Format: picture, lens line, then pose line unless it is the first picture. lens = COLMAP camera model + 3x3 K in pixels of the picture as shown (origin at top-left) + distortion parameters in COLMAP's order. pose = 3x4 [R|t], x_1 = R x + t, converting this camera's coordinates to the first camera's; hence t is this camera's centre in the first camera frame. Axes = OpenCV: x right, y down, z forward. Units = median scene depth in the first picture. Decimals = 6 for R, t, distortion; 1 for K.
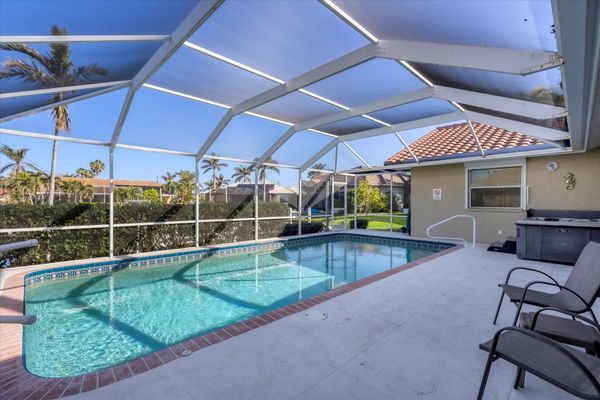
lens RADIAL K [[280.6, 0, 295.9], [0, 280.6, 200.4], [0, 0, 1]] dist [-0.002079, -0.000242]
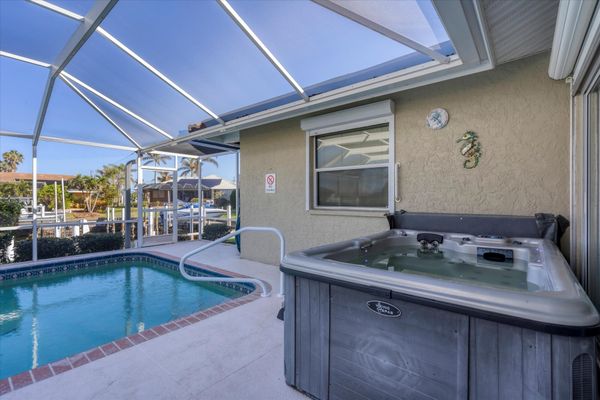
lens RADIAL K [[281.4, 0, 300.0], [0, 281.4, 200.0], [0, 0, 1]] dist [-0.001635, 0.000056]
pose [[0.993401, -0.006708, 0.114501, 0.465910], [0.005318, 0.999908, 0.012440, 0.003340], [-0.114574, -0.011749, 0.993345, 0.413998]]
